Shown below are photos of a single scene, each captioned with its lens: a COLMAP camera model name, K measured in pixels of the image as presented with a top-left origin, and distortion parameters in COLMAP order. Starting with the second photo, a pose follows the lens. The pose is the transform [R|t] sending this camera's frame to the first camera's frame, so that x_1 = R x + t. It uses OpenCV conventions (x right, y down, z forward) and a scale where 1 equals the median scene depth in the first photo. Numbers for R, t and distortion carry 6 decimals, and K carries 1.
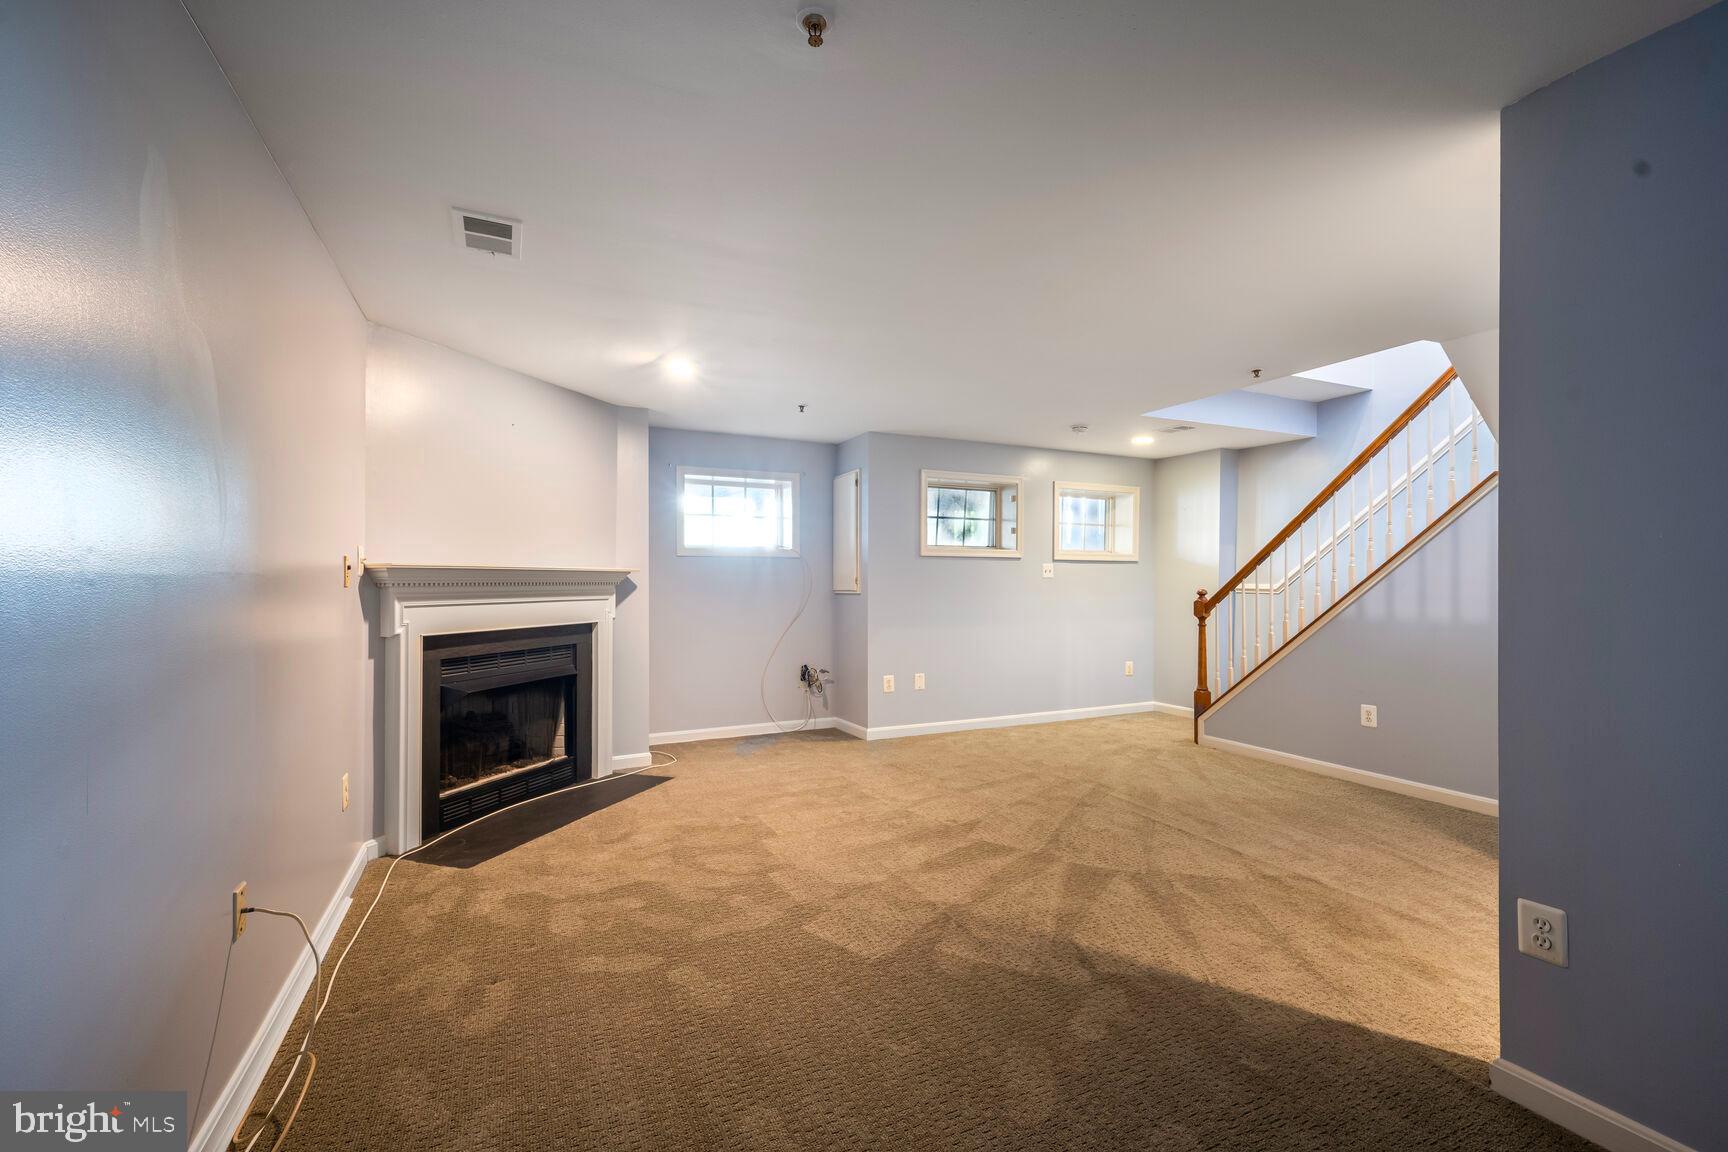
lens RADIAL K [[686.7, 0, 855.6], [0, 686.7, 579.8], [0, 0, 1]] dist [-0.000491, 0.000014]
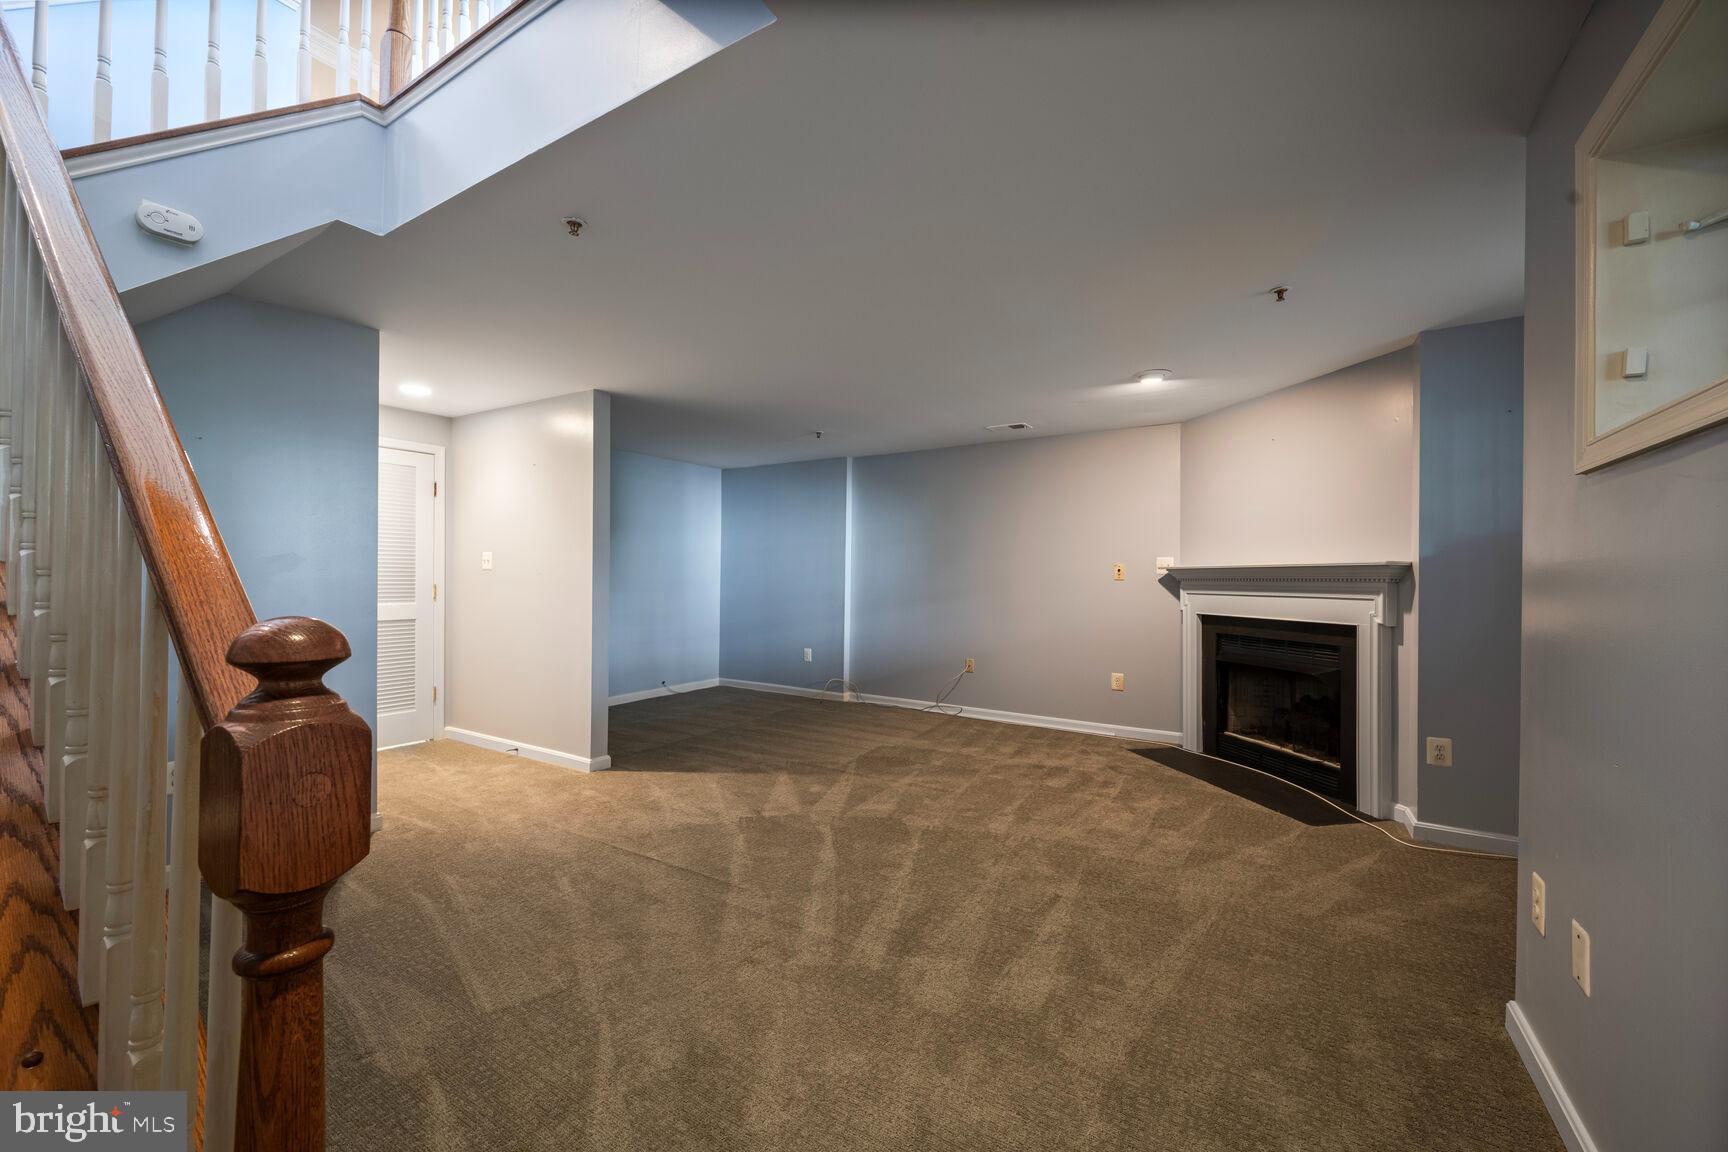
lens RADIAL K [[686.7, 0, 855.6], [0, 686.7, 579.8], [0, 0, 1]] dist [-0.000491, 0.000014]
pose [[-0.857854, -0.009770, -0.513800, 0.669982], [-0.008669, 0.999952, -0.004541, 0.016119], [0.513820, 0.000559, -0.857898, 1.594734]]
